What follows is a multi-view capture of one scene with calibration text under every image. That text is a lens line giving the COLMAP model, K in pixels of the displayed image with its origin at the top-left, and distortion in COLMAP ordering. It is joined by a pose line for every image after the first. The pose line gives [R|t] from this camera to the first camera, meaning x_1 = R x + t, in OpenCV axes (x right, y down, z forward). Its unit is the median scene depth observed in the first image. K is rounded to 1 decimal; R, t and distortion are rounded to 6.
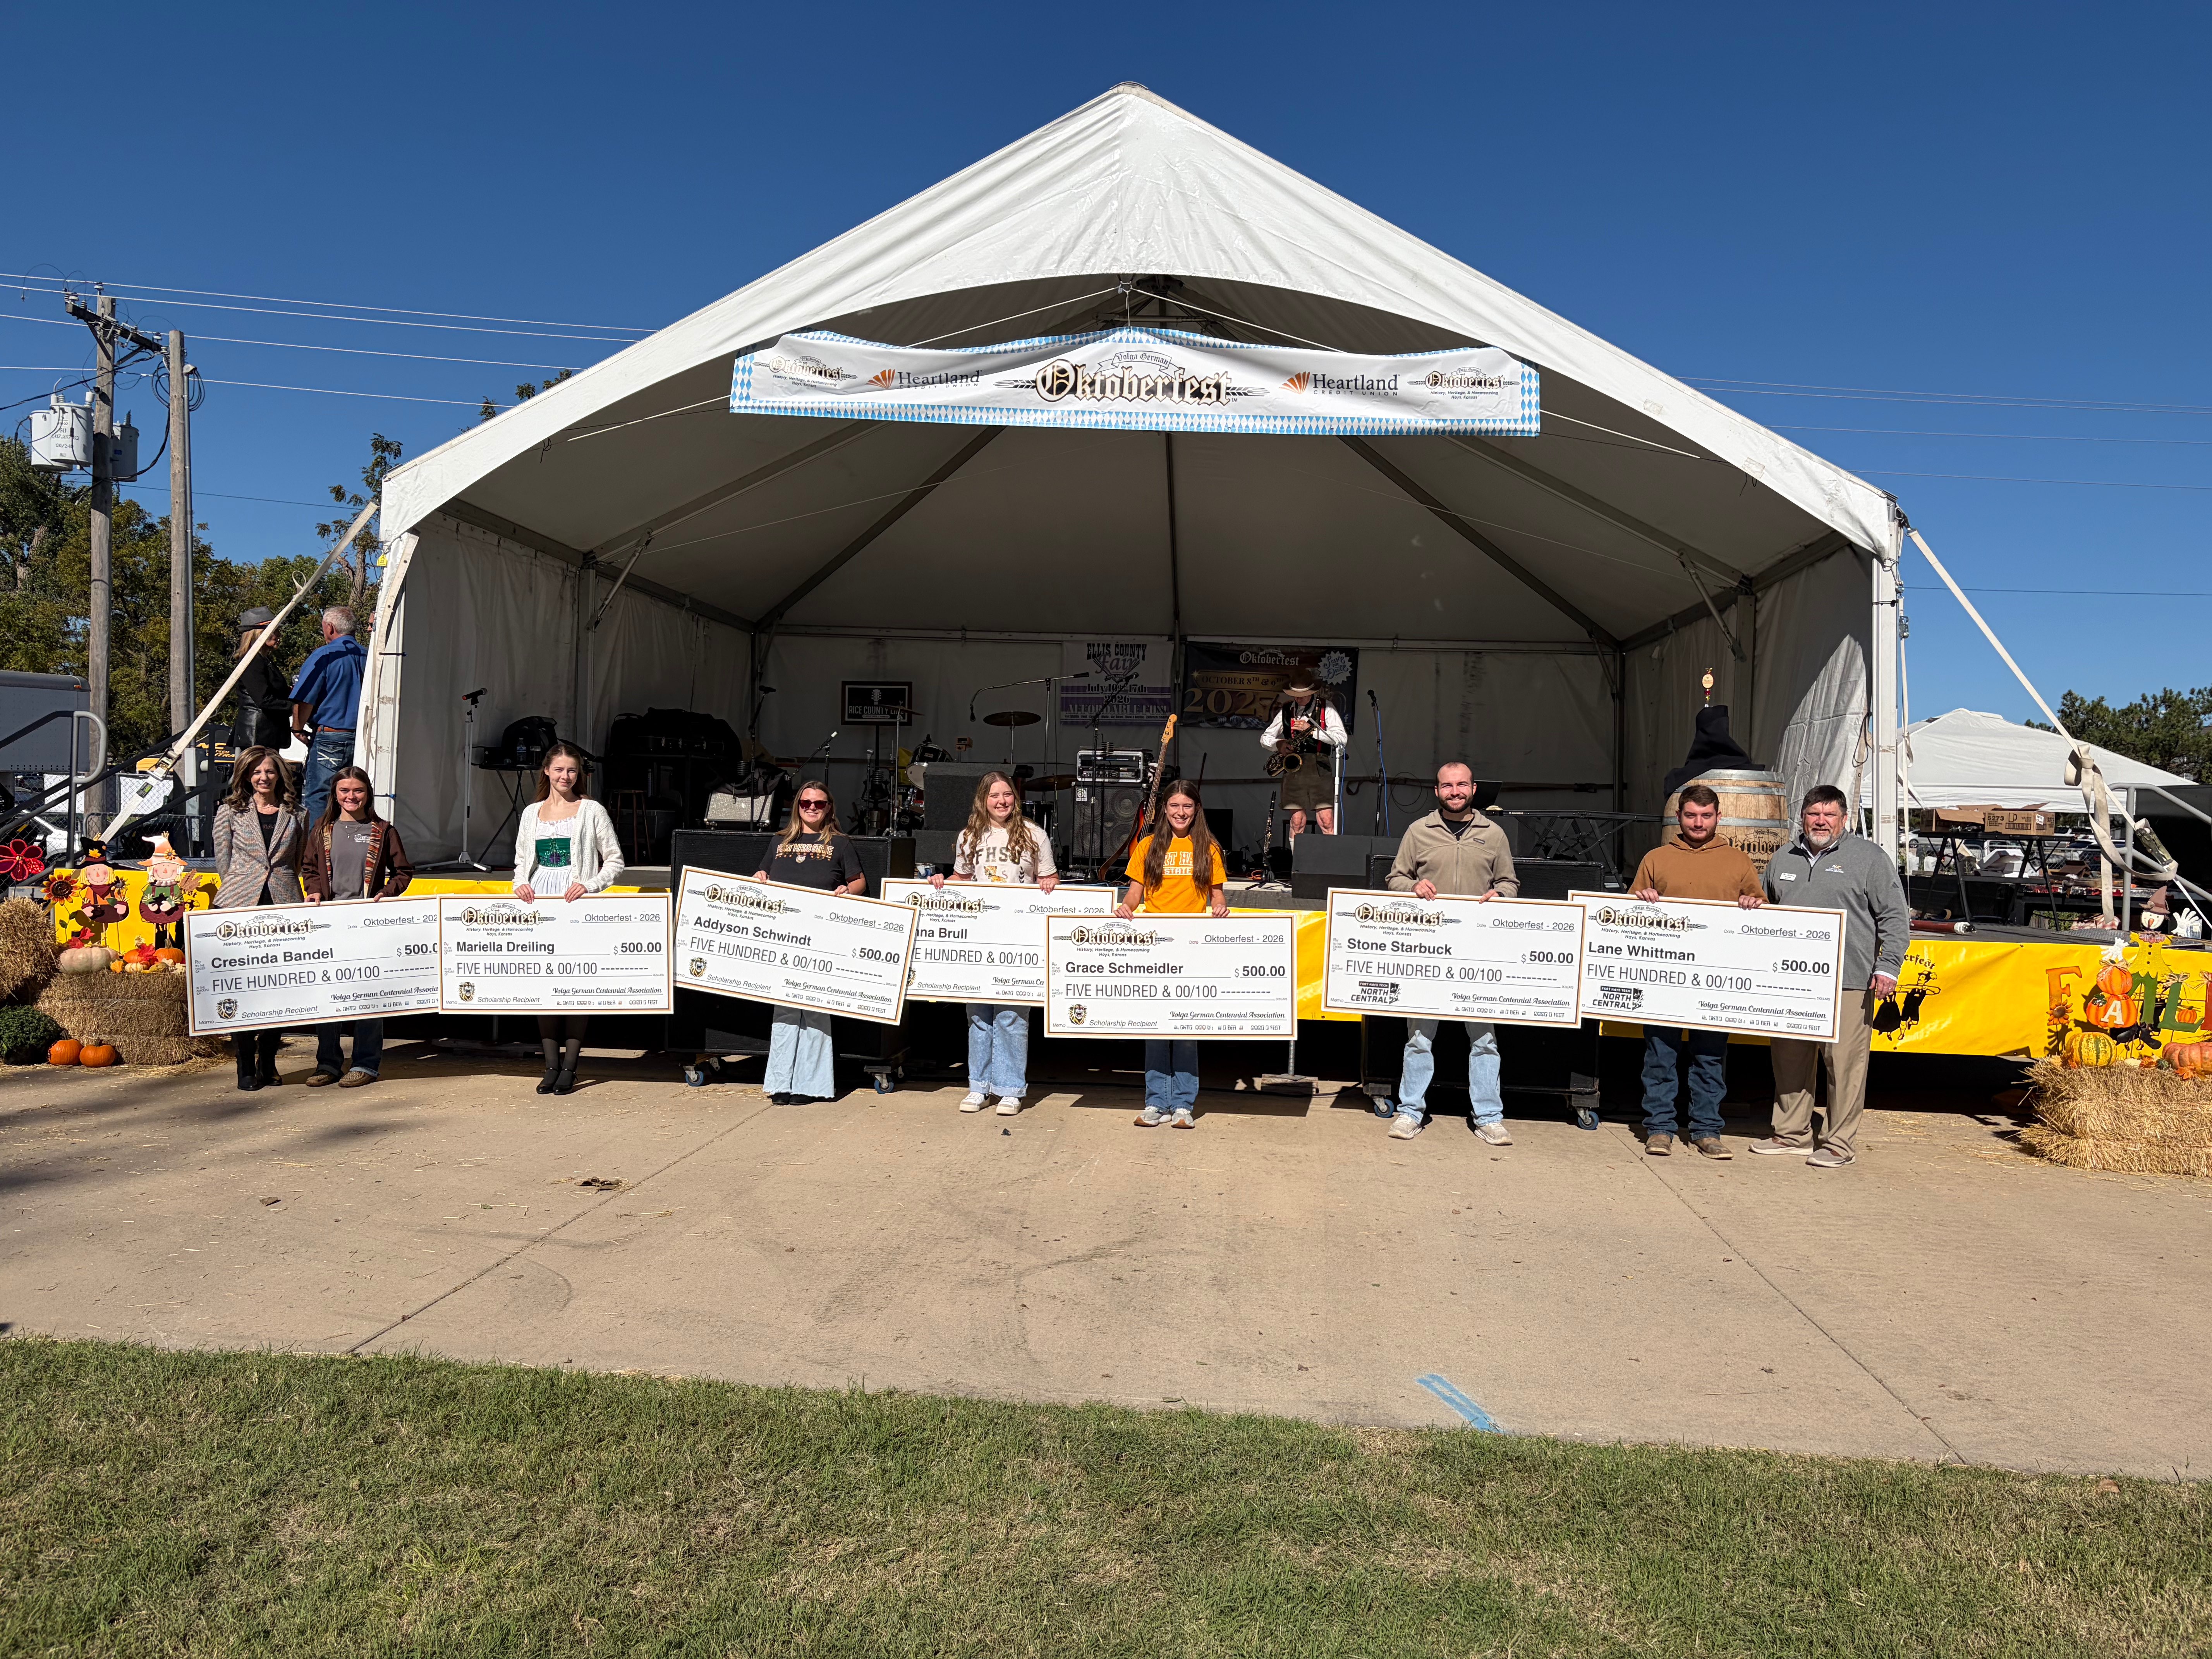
lens RADIAL K [[1654.6, 0, 1117.9], [0, 1654.6, 840.0], [0, 0, 1]] dist [0.015368, -0.010913]
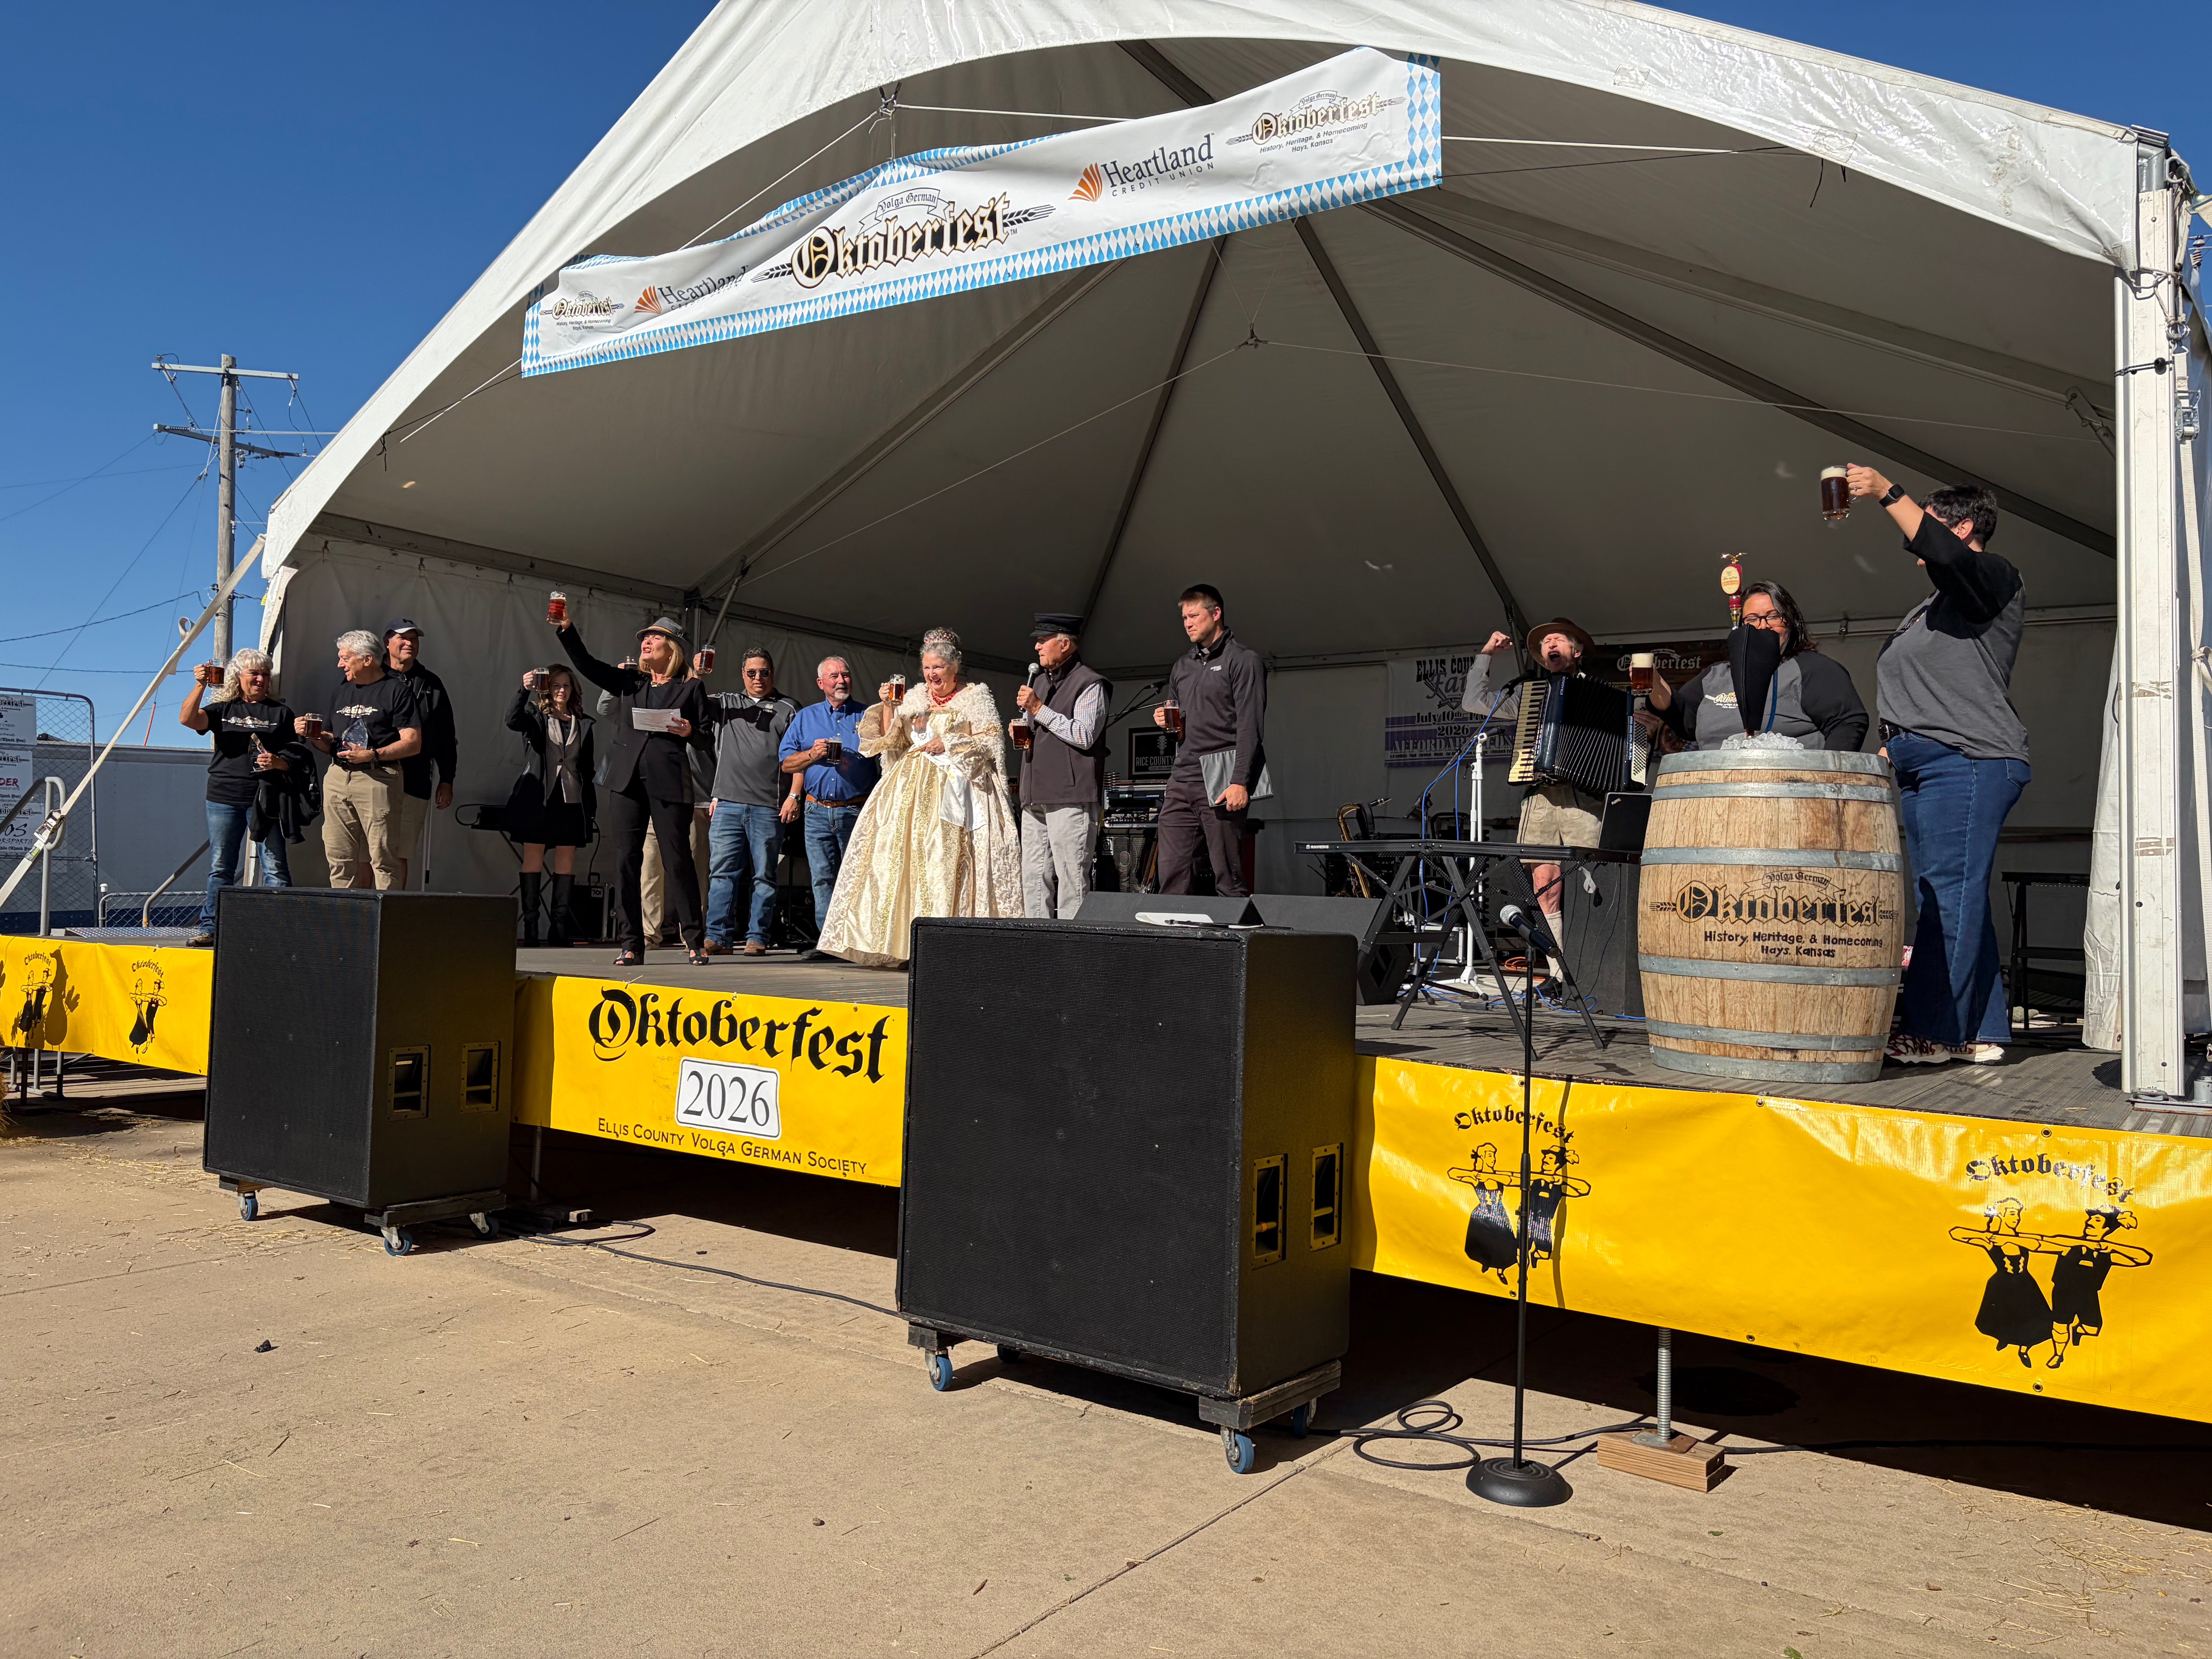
lens RADIAL K [[1654.6, 0, 1118.8], [0, 1654.6, 823.7], [0, 0, 1]] dist [0.015368, -0.010913]
pose [[0.874529, -0.028241, -0.484150, 0.415099], [-0.002221, 0.998059, -0.062230, 0.009528], [0.484968, 0.055498, 0.872769, 0.454494]]
